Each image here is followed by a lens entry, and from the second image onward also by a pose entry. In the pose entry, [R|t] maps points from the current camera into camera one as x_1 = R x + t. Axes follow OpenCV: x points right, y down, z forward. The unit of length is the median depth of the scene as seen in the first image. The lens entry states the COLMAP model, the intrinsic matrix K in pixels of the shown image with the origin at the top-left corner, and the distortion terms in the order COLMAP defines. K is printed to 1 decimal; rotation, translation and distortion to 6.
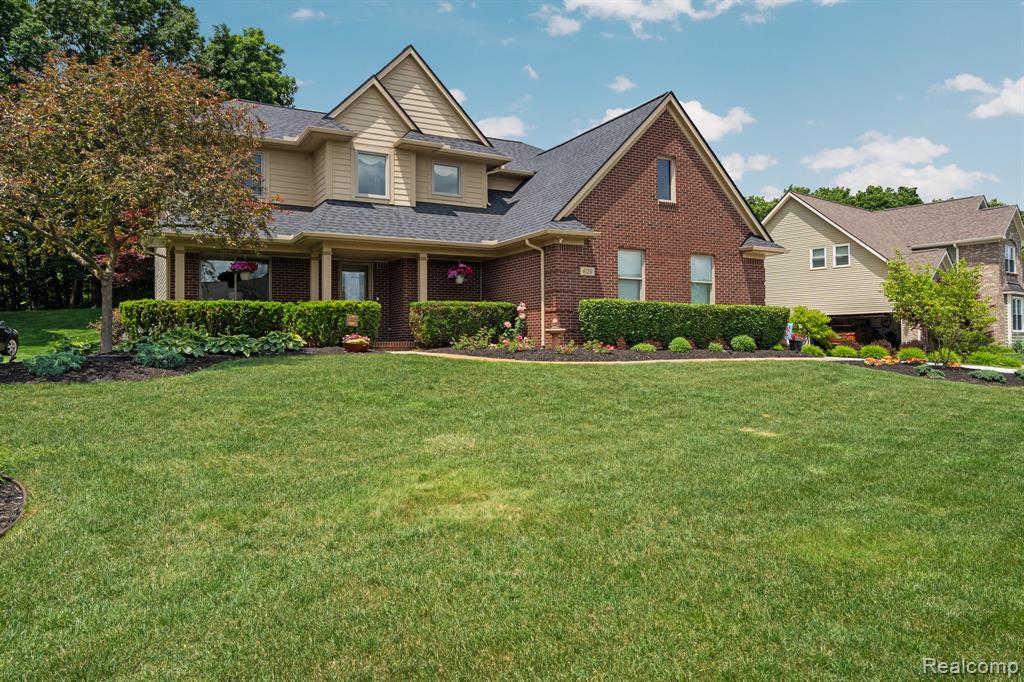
lens RADIAL K [[718.8, 0, 513.9], [0, 718.8, 330.6], [0, 0, 1]] dist [0.001242, 0.004461]
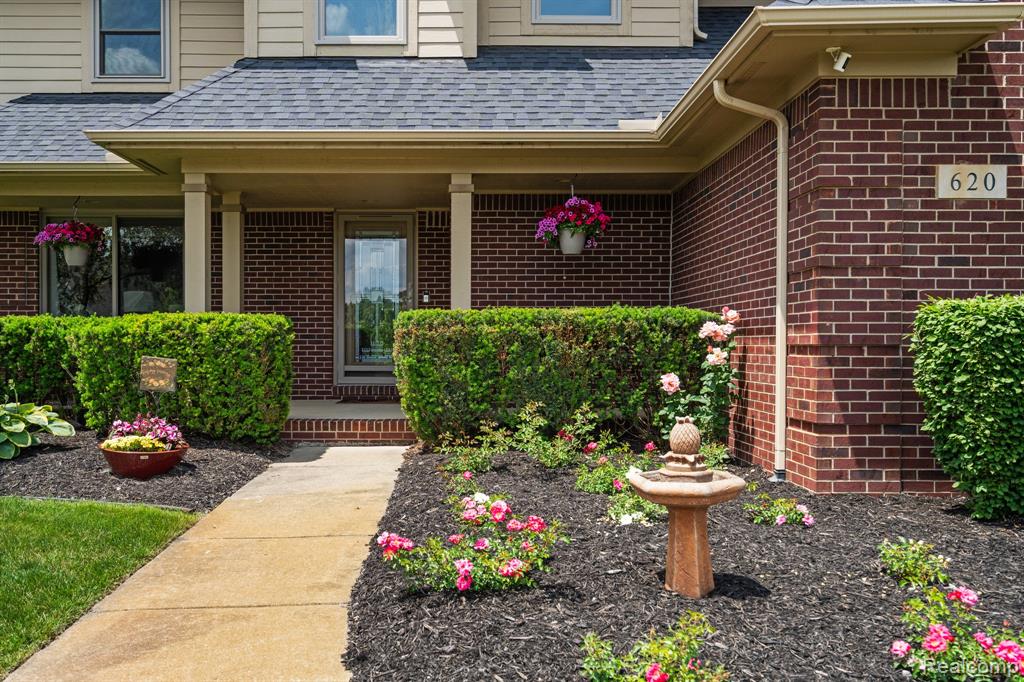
lens RADIAL K [[863.6, 0, 488.2], [0, 863.6, 348.0], [0, 0, 1]] dist [0.005628, 0.005488]
pose [[0.875788, 0.011922, -0.482548, 0.095187], [0.003490, 0.999512, 0.031028, -0.033436], [0.482682, -0.028858, 0.875320, 0.621076]]
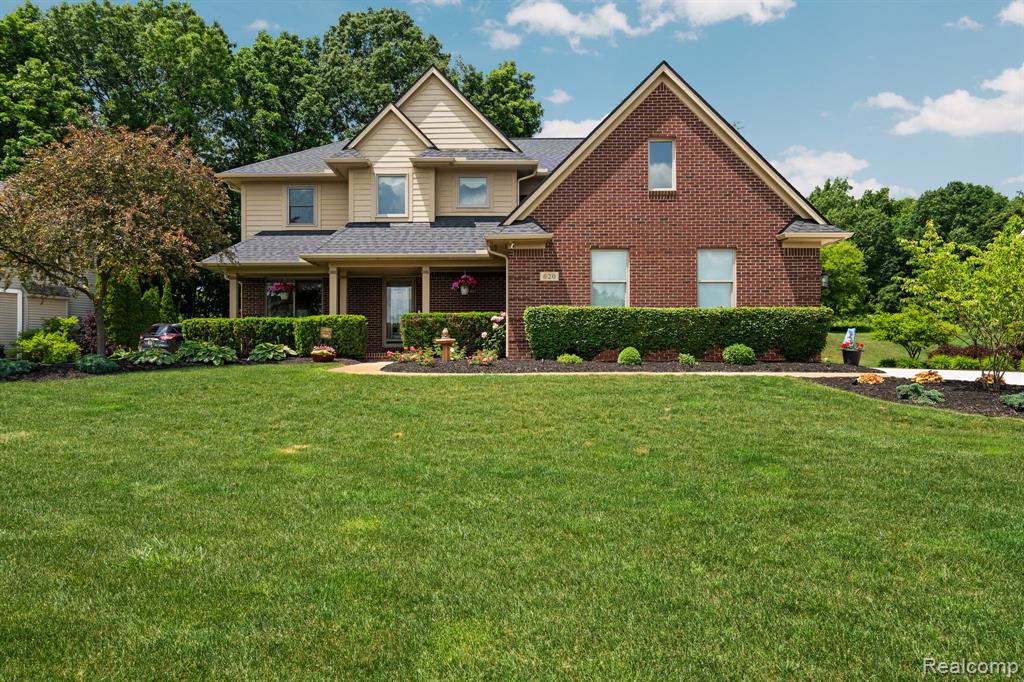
lens RADIAL K [[720.5, 0, 513.1], [0, 720.5, 350.5], [0, 0, 1]] dist [0.011111, 0.000881]
pose [[0.872203, -0.001343, -0.489143, 0.485427], [0.007698, 0.999910, 0.010982, 0.002058], [0.489084, -0.013344, 0.872134, 0.157210]]
